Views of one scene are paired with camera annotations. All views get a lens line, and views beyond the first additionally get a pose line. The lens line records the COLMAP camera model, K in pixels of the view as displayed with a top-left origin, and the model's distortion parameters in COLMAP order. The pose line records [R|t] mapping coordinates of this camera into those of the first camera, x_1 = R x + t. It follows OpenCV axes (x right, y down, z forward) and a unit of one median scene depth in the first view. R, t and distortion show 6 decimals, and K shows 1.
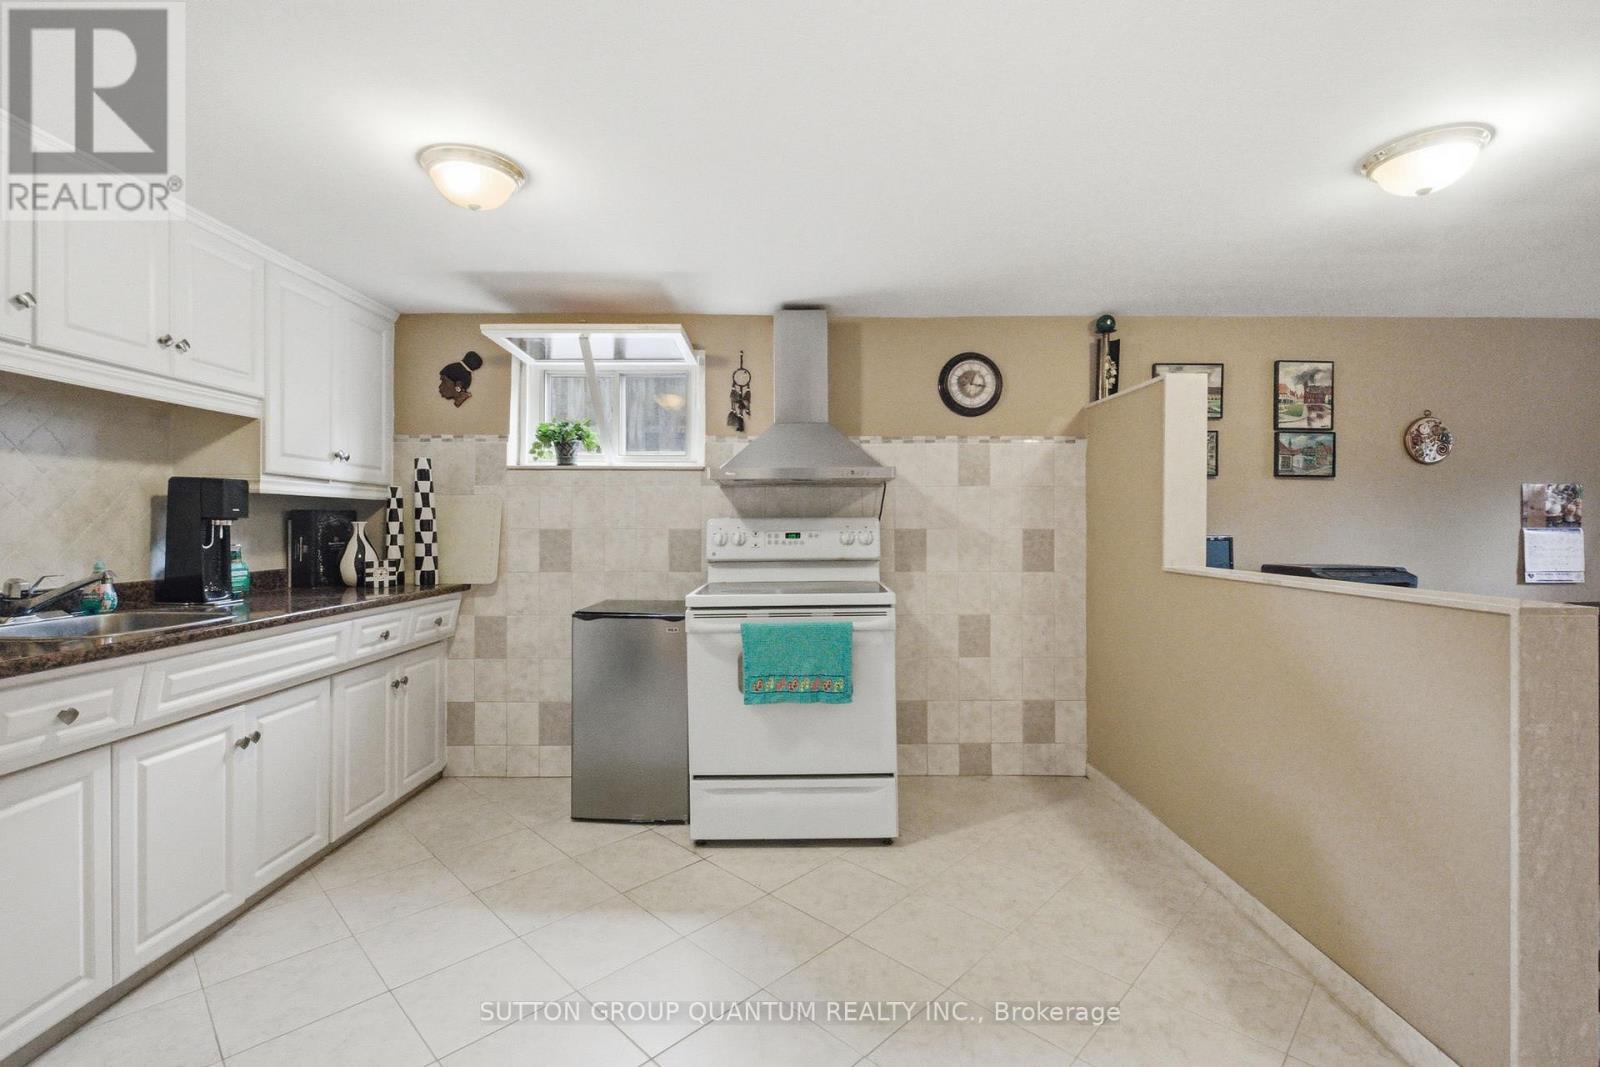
lens RADIAL K [[712.2, 0, 801.4], [0, 712.2, 525.5], [0, 0, 1]] dist [0.002002, -0.000684]
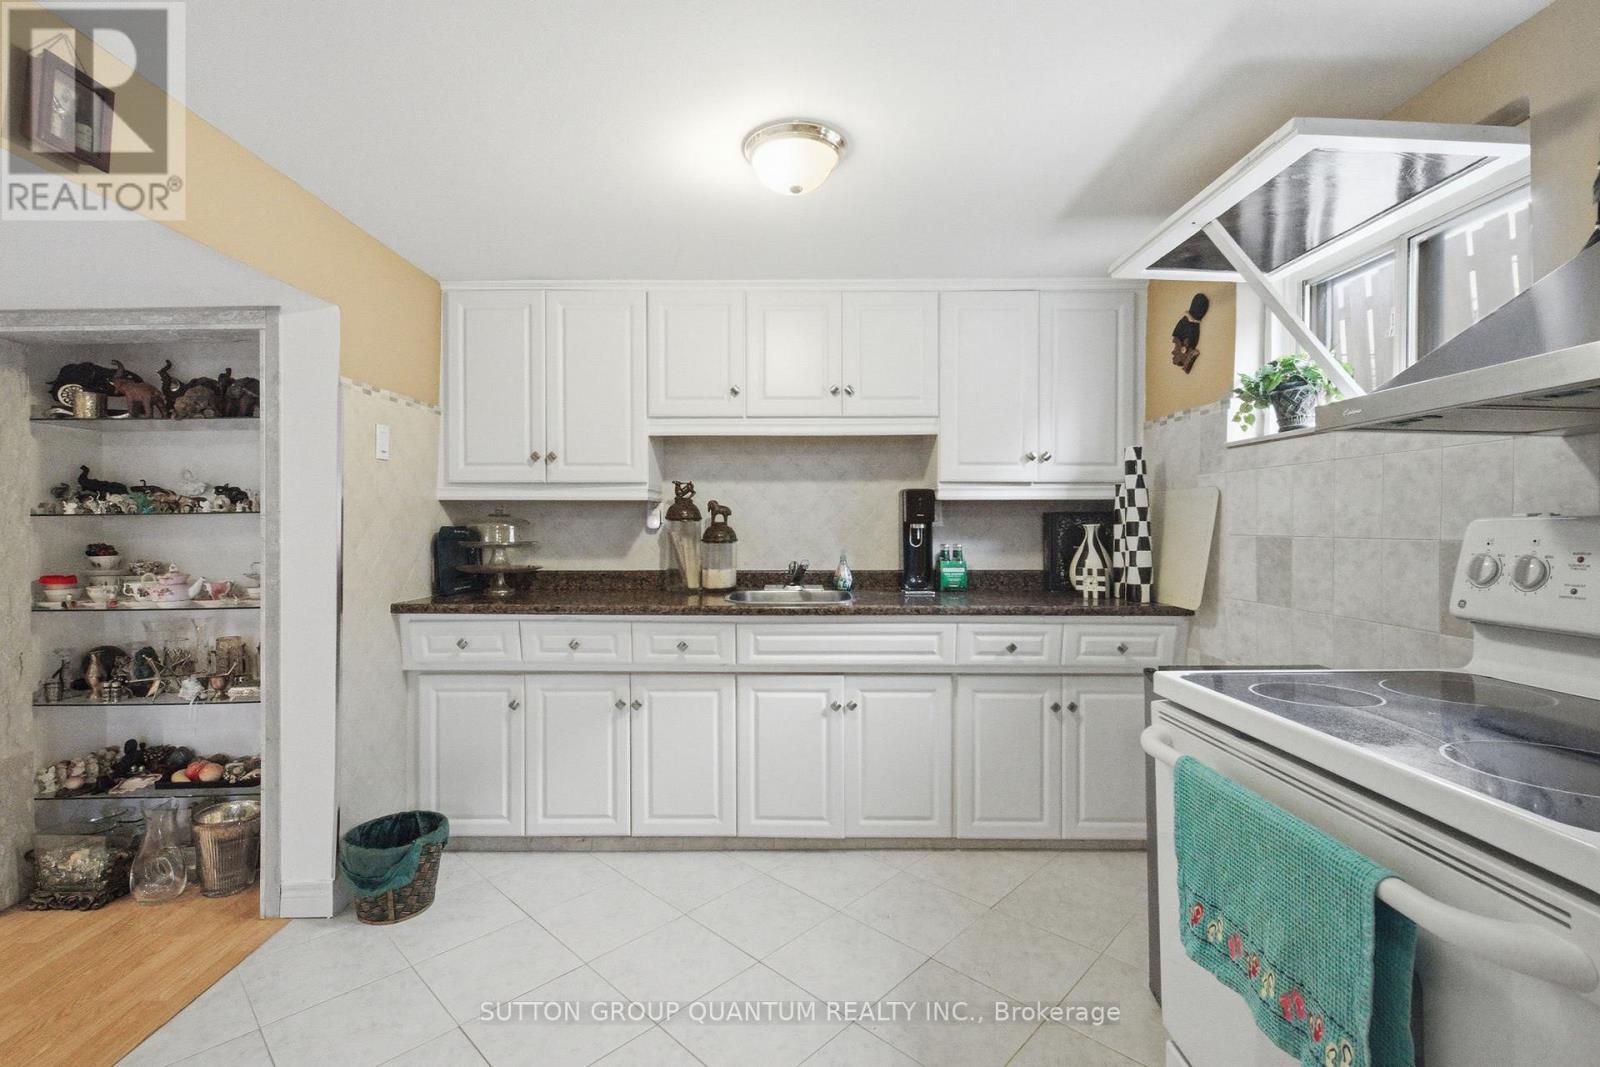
lens RADIAL K [[712.2, 0, 801.4], [0, 712.2, 525.5], [0, 0, 1]] dist [0.002002, -0.000684]
pose [[0.004395, 0.002975, -0.999986, 0.301296], [0.000049, 0.999996, 0.002975, -0.006781], [0.999990, -0.000062, 0.004395, 0.636830]]
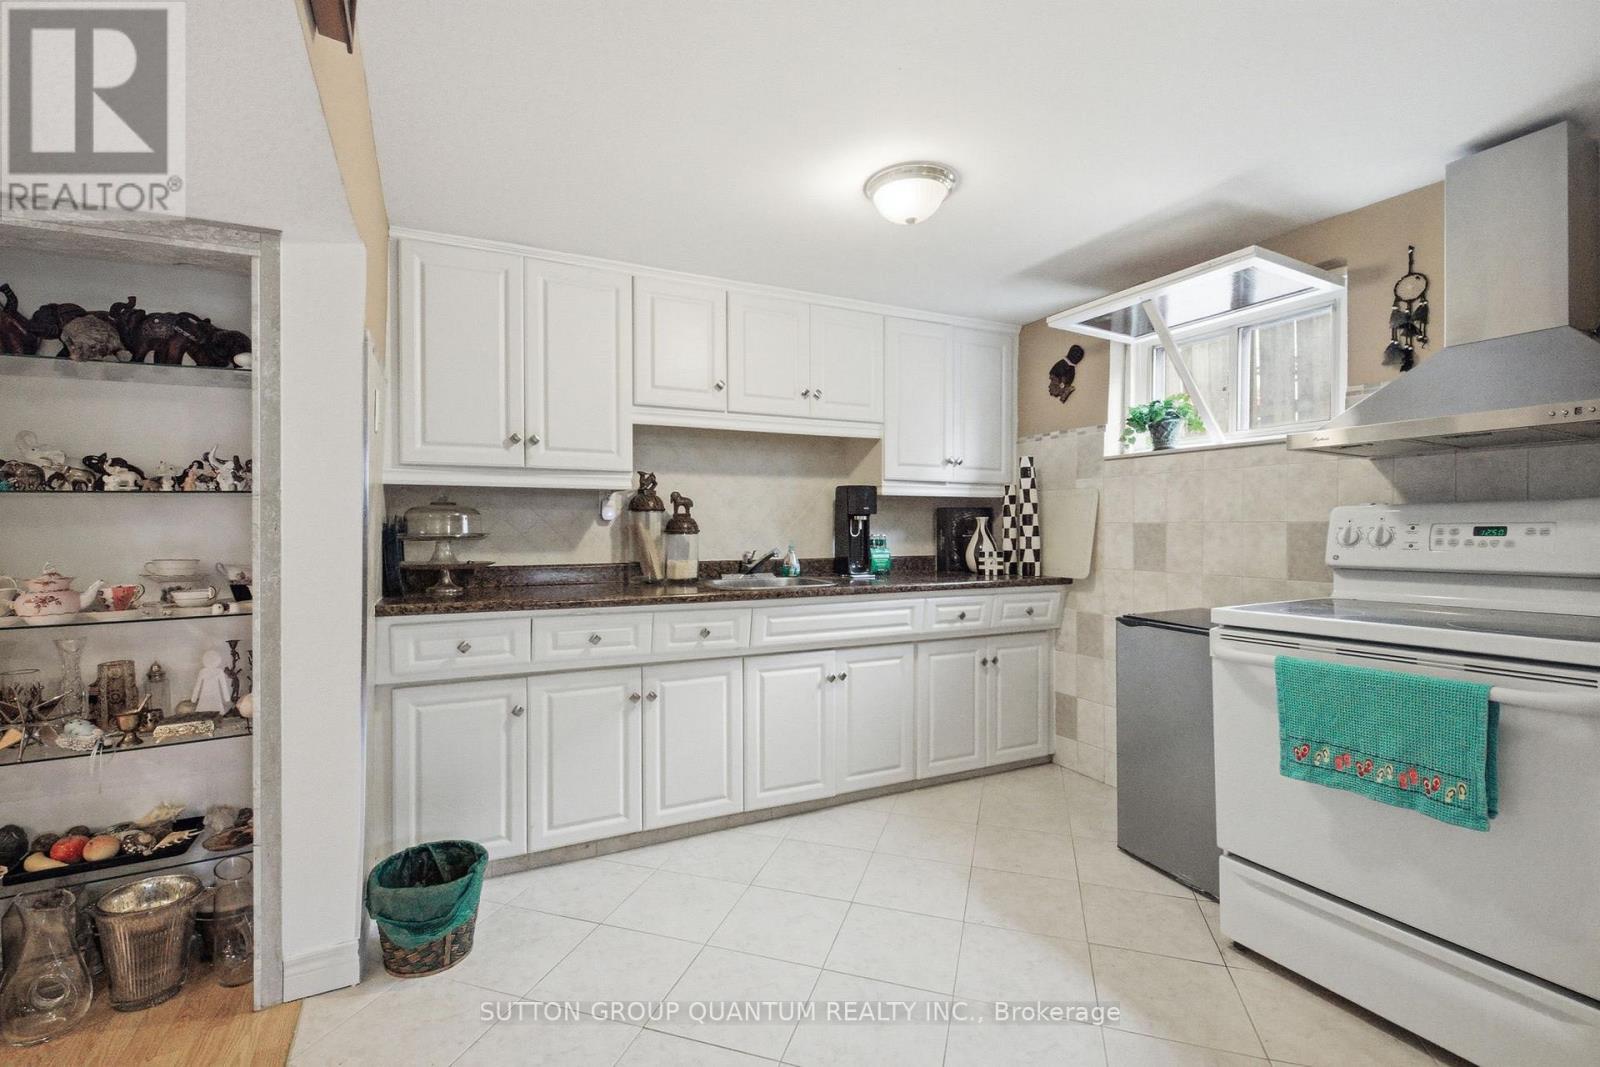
lens RADIAL K [[698.9, 0, 797.5], [0, 698.9, 531.1], [0, 0, 1]] dist [0.000548, -0.000521]
pose [[0.444121, 0.004842, -0.895954, 0.263381], [0.001225, 0.999981, 0.006012, 0.010411], [0.895966, -0.003768, 0.444107, 0.237818]]
